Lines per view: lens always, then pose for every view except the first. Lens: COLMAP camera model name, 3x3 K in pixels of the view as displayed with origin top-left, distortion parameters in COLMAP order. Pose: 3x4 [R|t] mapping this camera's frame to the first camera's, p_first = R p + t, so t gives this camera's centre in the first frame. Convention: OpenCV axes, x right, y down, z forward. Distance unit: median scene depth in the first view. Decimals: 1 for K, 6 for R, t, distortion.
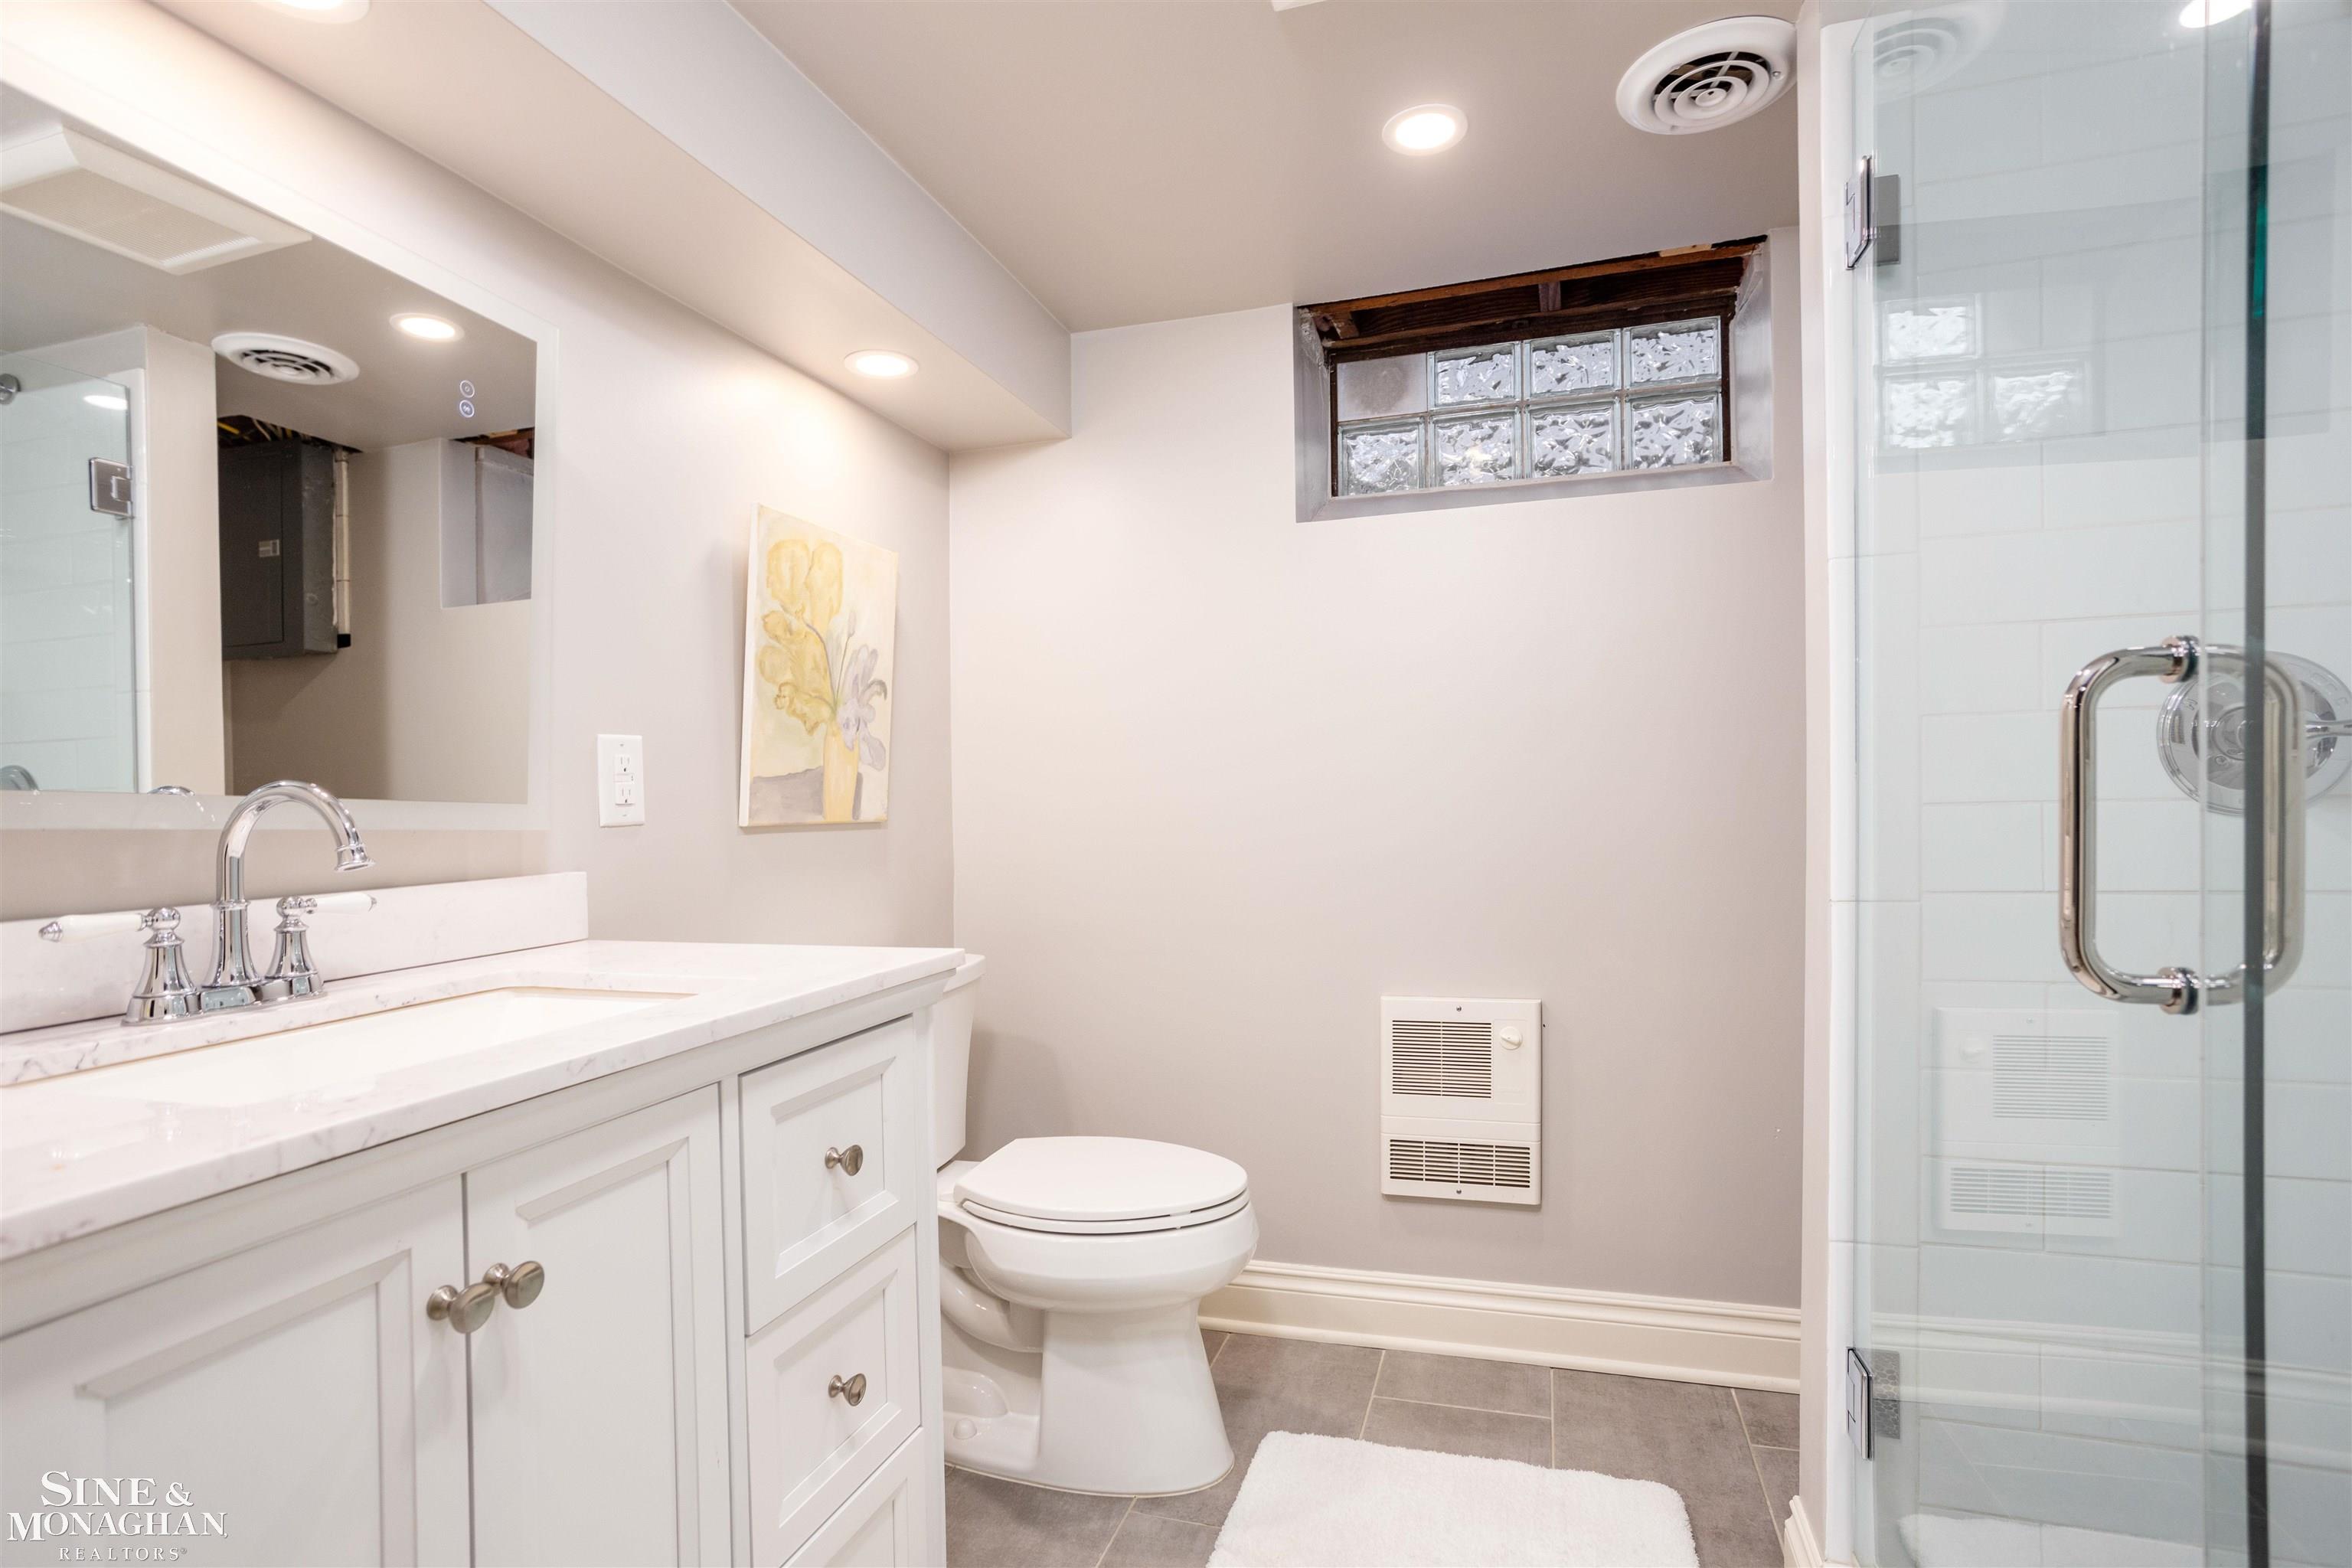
lens RADIAL K [[1108.7, 0, 1197.7], [0, 1108.7, 831.2], [0, 0, 1]] dist [-0.045036, 0.028181]
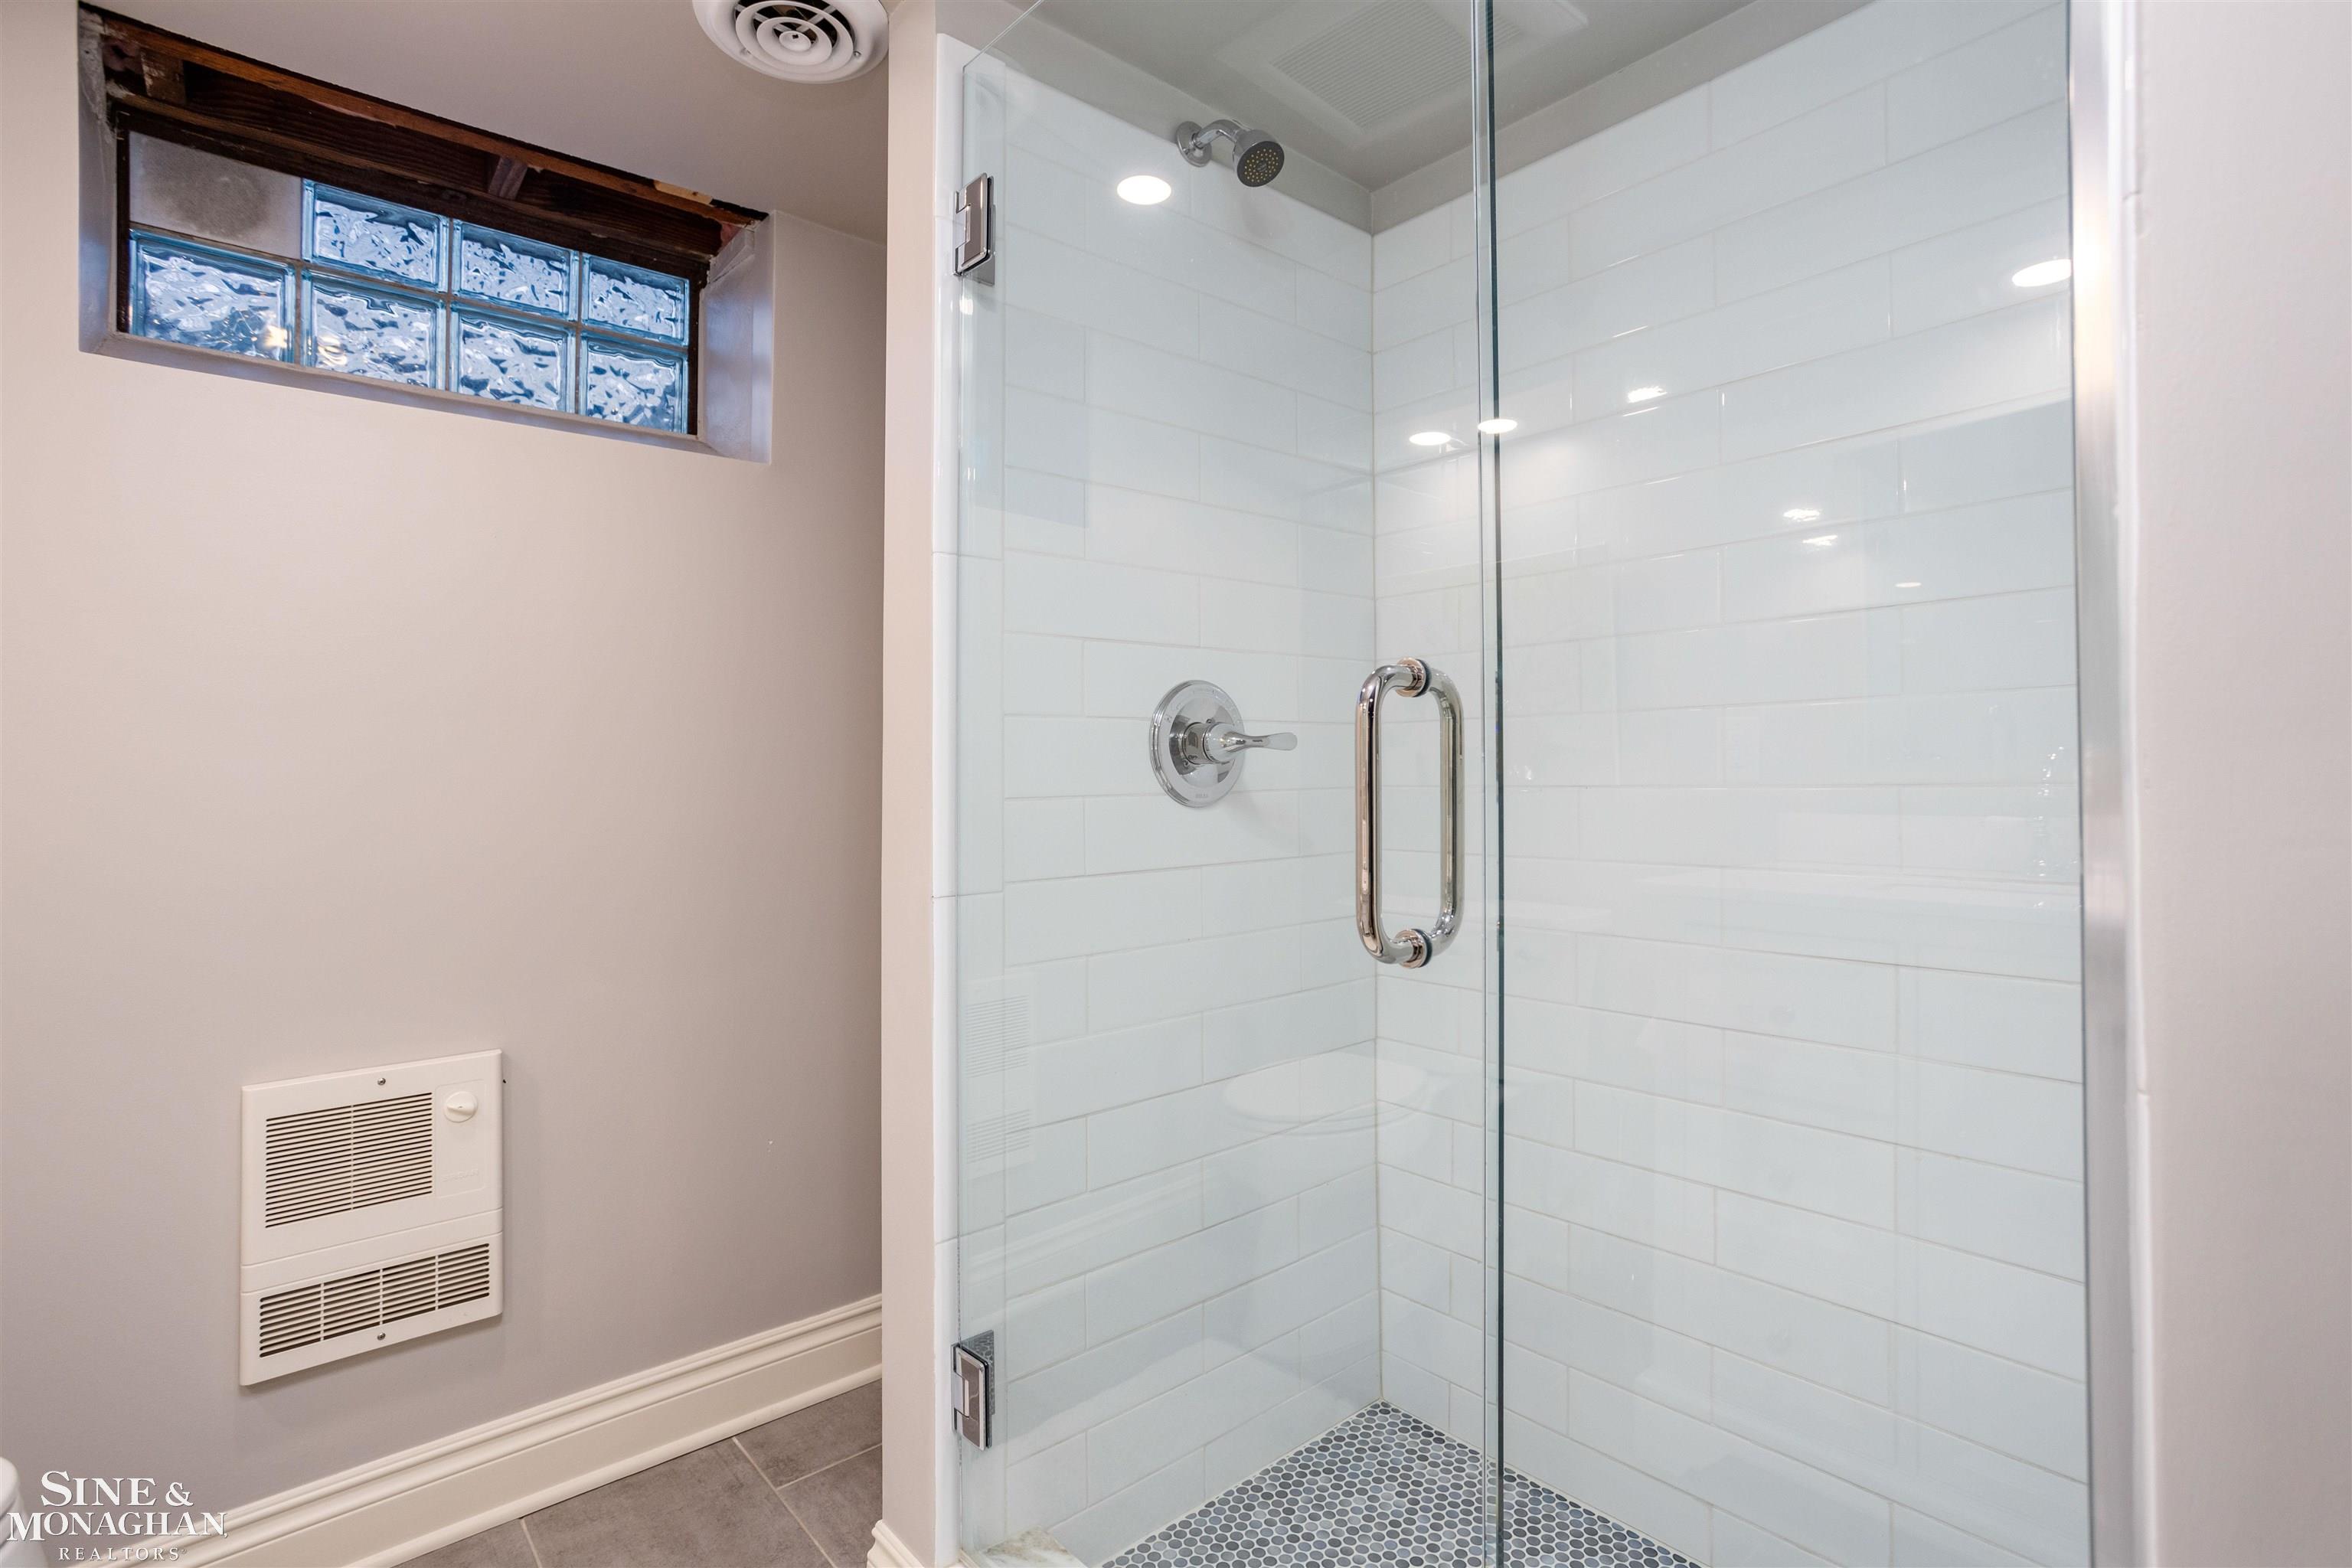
lens RADIAL K [[1125.5, 0, 1176.0], [0, 1125.5, 784.0], [0, 0, 1]] dist [-0.033455, 0.019313]
pose [[0.552917, 0.010353, 0.833172, -0.084295], [0.025142, 0.999260, -0.029102, -0.001844], [-0.832857, 0.037039, 0.552247, 0.144054]]
